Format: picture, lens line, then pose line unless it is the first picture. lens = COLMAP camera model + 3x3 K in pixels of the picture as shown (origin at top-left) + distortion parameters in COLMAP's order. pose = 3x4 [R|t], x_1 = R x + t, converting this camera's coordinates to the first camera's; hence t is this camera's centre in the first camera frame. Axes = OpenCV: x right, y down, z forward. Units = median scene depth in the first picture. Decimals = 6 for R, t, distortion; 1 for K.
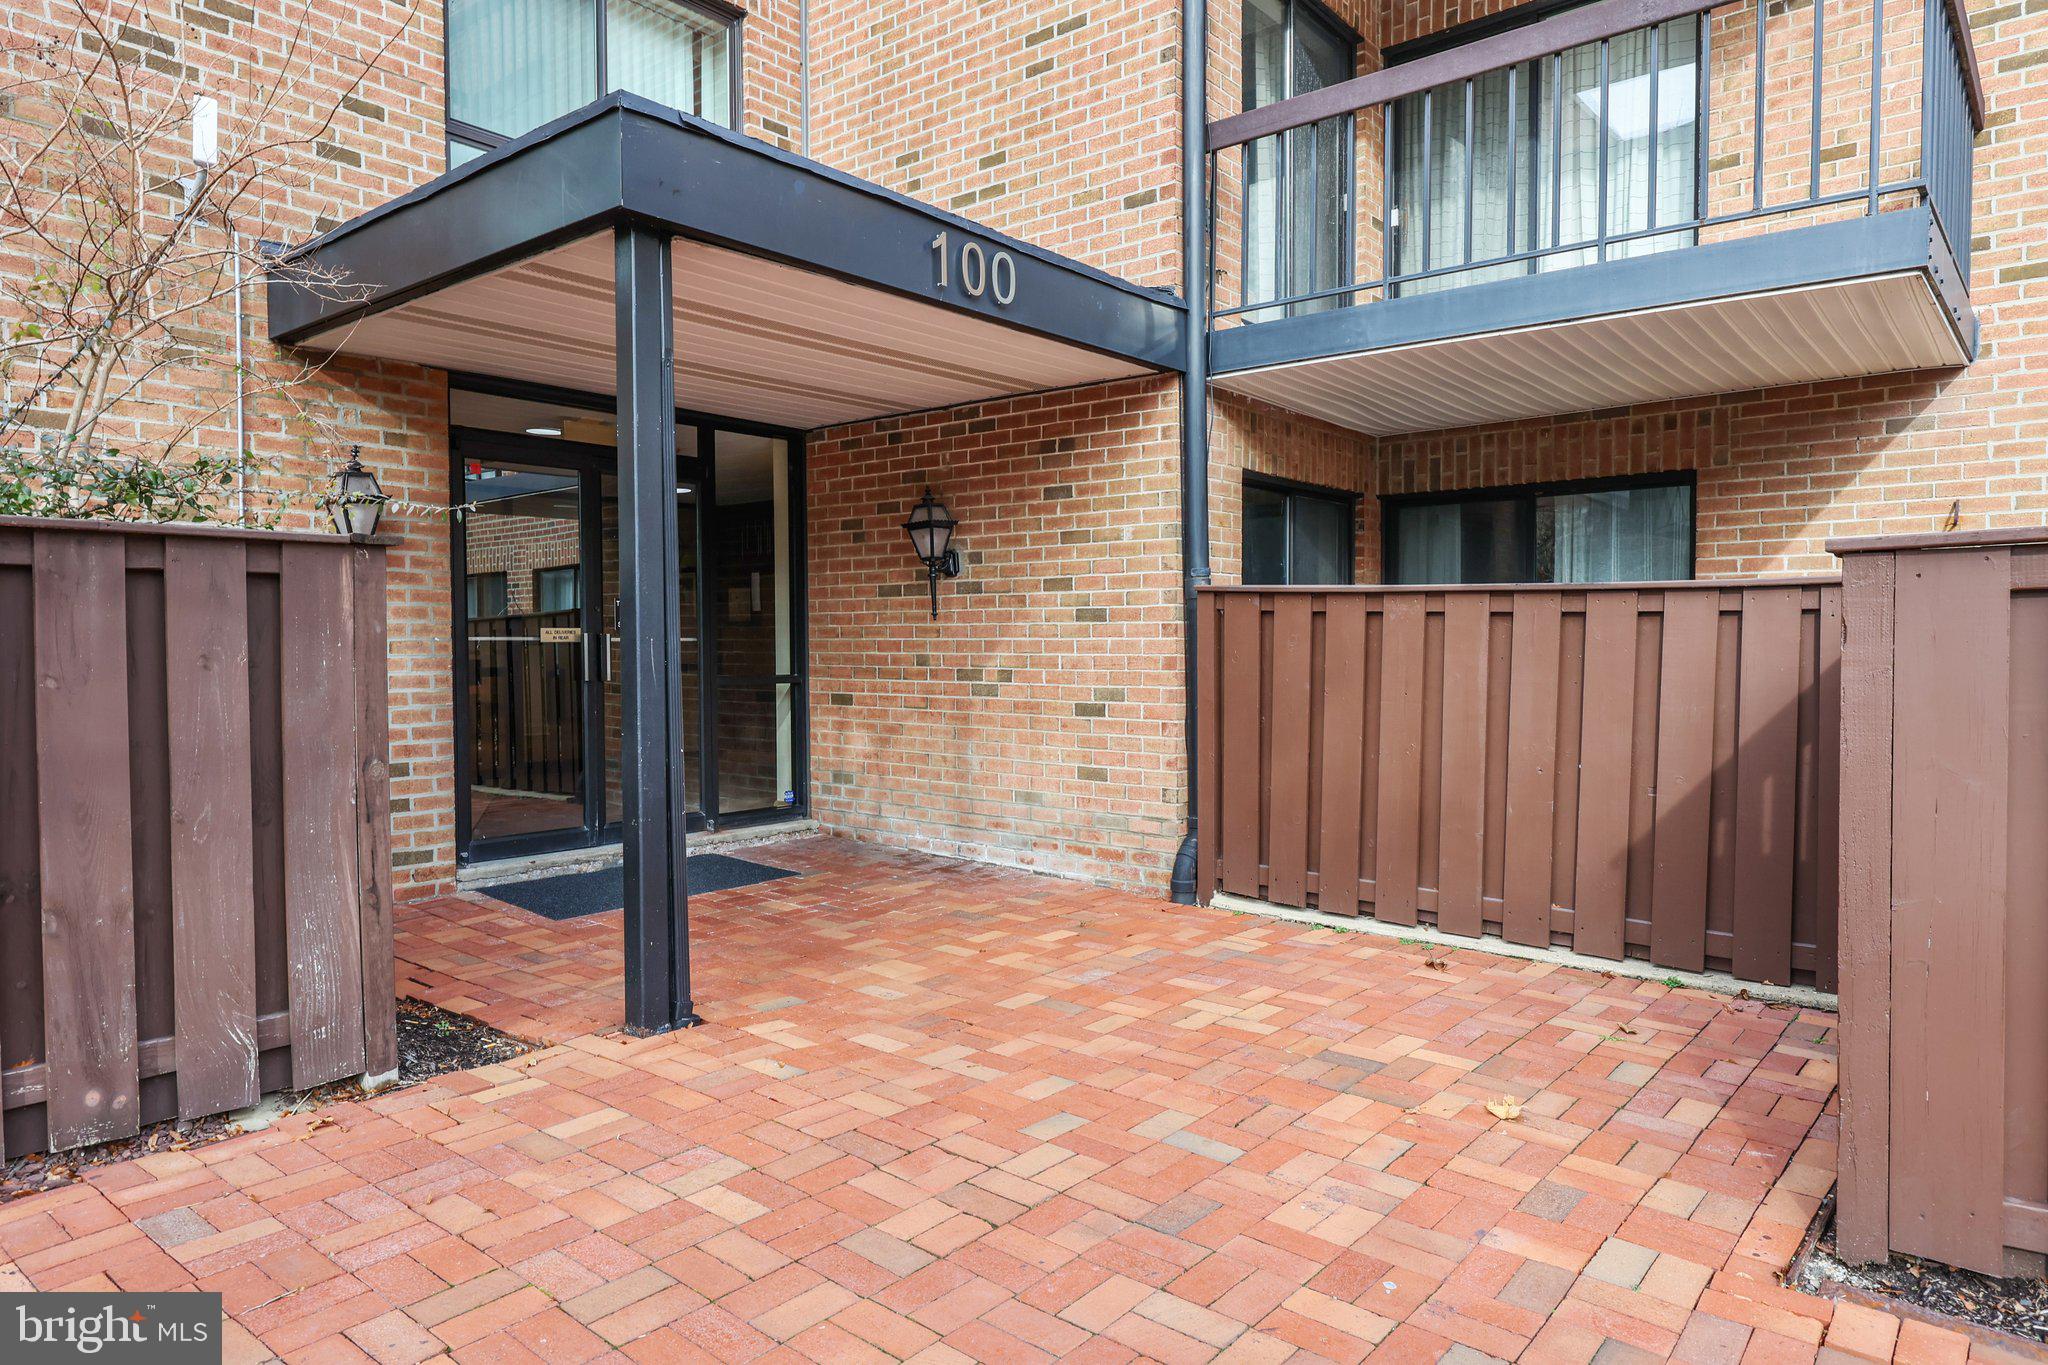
lens RADIAL K [[1260.2, 0, 1025.8], [0, 1260.2, 671.3], [0, 0, 1]] dist [-0.002451, -0.000411]
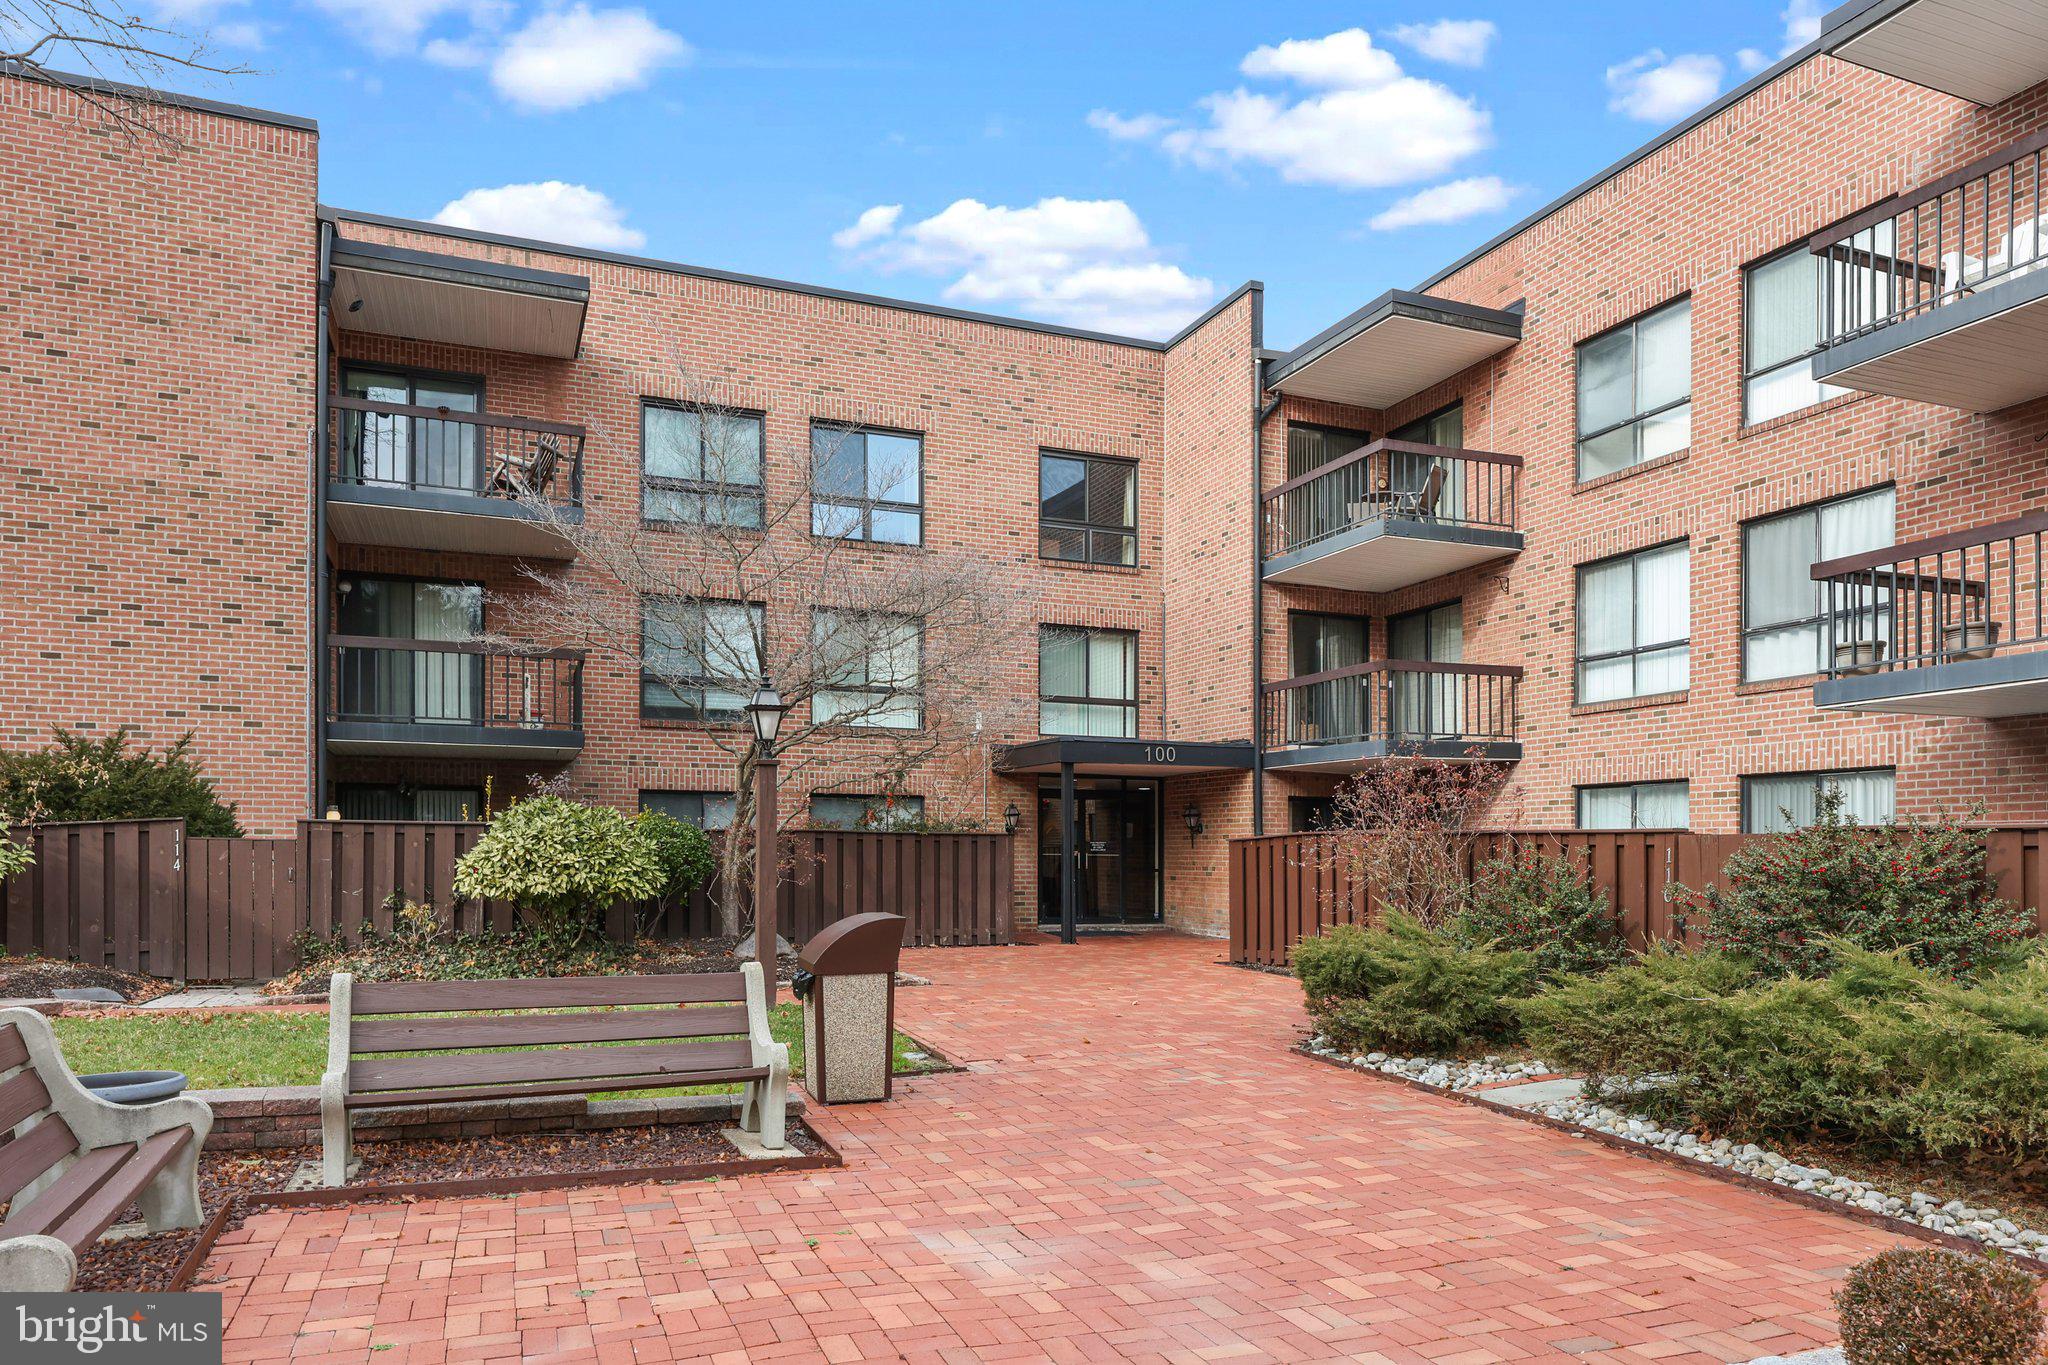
lens RADIAL K [[1353.0, 0, 1001.3], [0, 1353.0, 754.7], [0, 0, 1]] dist [0.004551, 0.000801]
pose [[0.872252, -0.029257, -0.488181, 1.171996], [-0.019777, 0.995282, -0.094984, 0.051808], [0.488657, 0.092505, 0.867558, -2.095891]]
